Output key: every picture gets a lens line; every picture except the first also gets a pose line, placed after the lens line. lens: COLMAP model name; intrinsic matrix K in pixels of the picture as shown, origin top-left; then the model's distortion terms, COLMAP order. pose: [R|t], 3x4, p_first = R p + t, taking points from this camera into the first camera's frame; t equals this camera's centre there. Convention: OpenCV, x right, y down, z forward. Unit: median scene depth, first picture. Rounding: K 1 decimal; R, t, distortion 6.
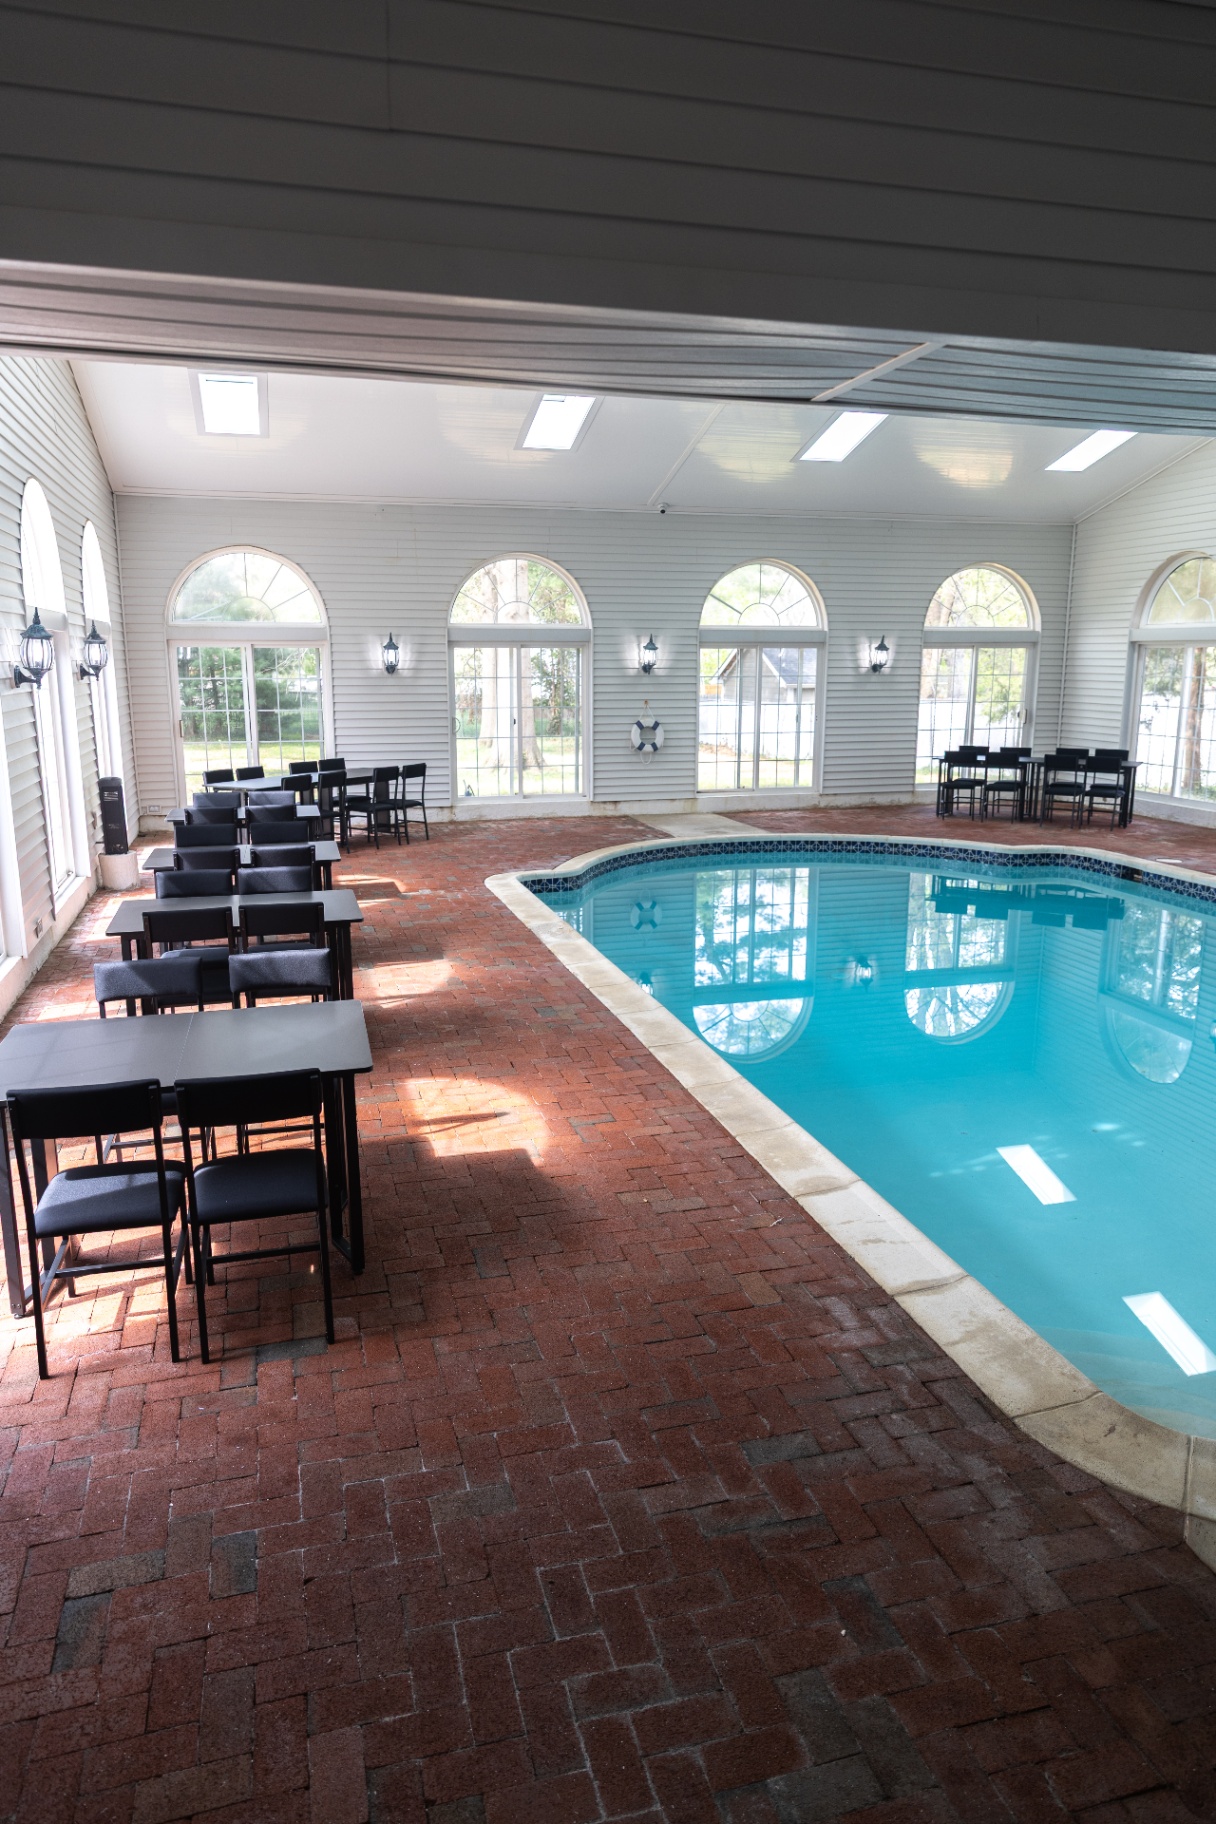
lens RADIAL K [[1221.7, 0, 628.4], [0, 1221.7, 945.3], [0, 0, 1]] dist [0.006612, 0.006953]
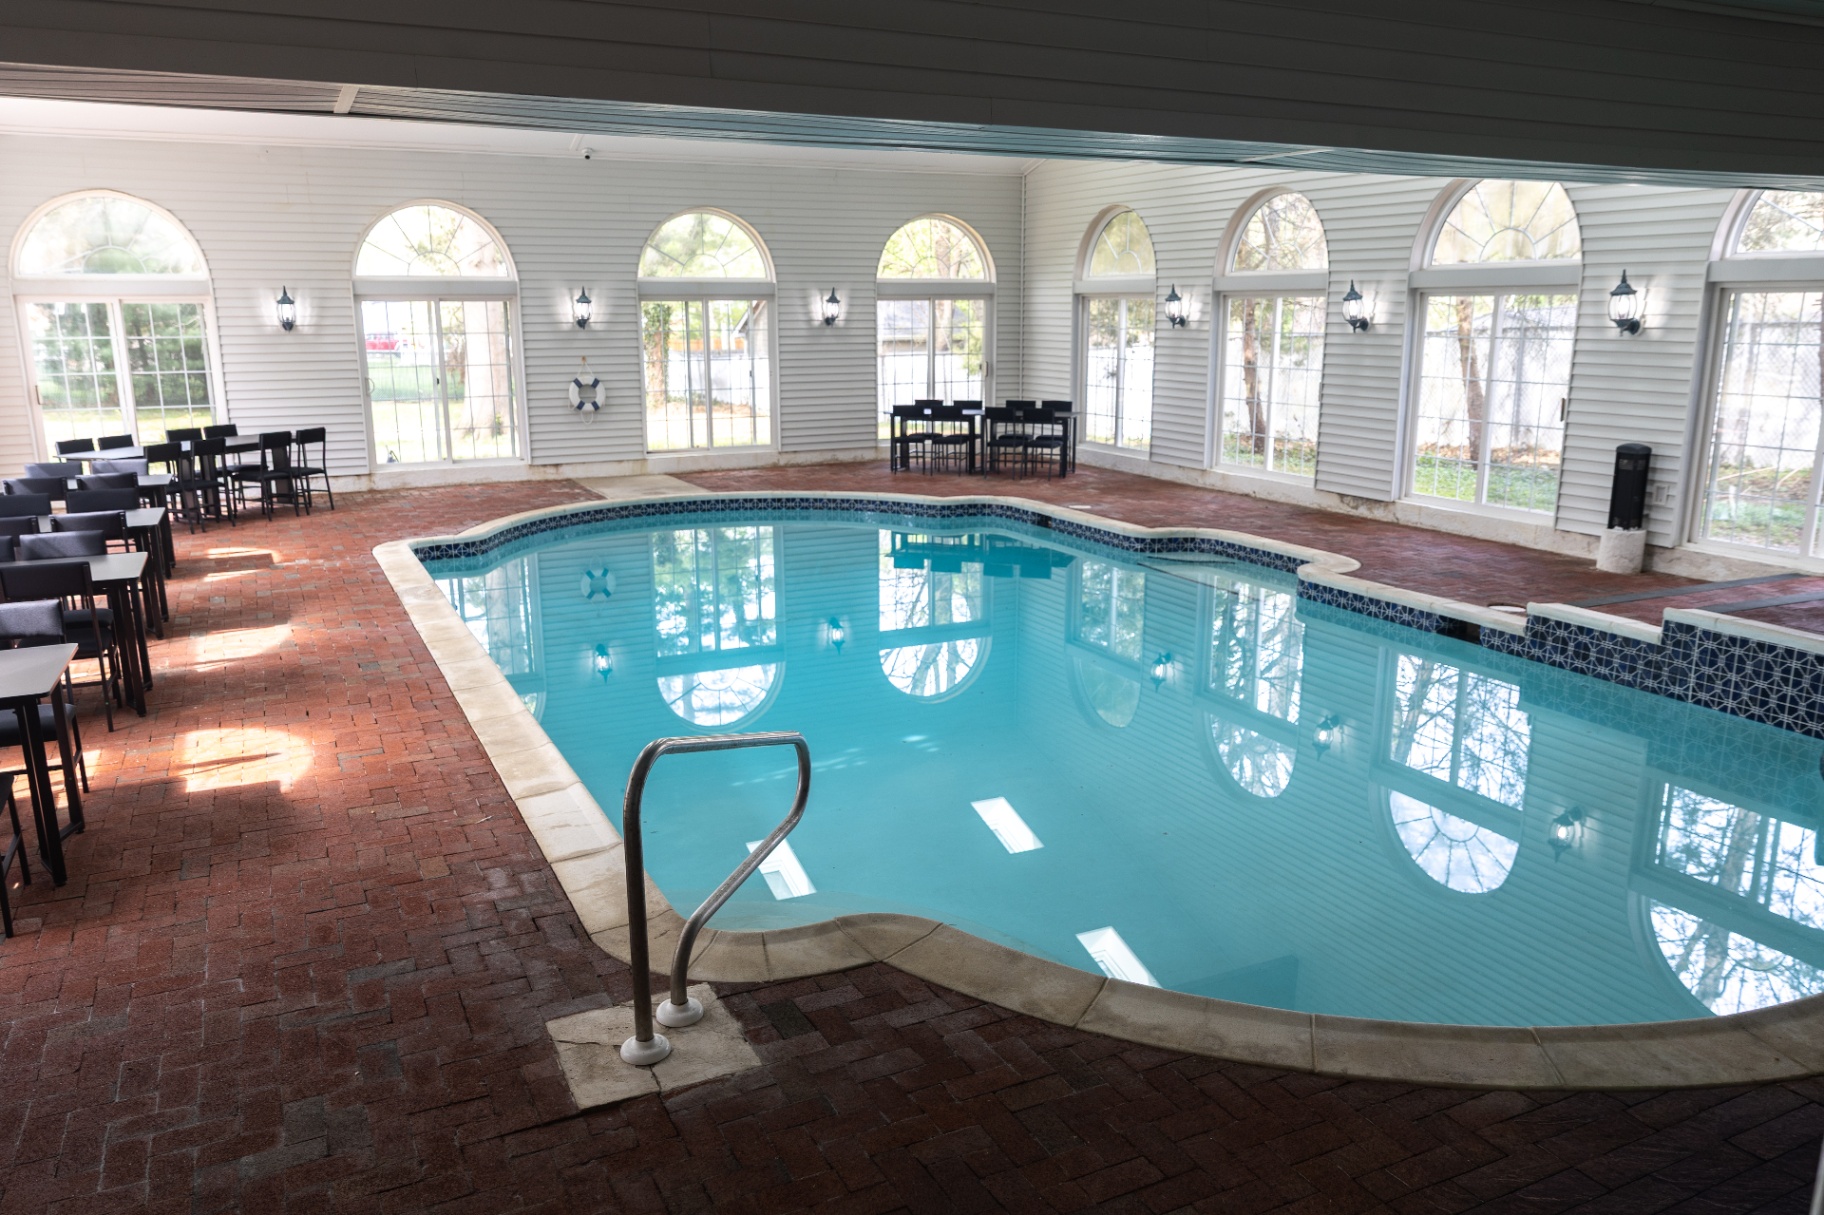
lens RADIAL K [[1338.6, 0, 913.4], [0, 1338.6, 642.4], [0, 0, 1]] dist [0.010046, -0.007778]
pose [[0.983299, -0.048900, 0.175307, 0.078878], [0.046528, 0.998762, 0.017616, 0.015532], [-0.175952, -0.009165, 0.984356, -0.075694]]
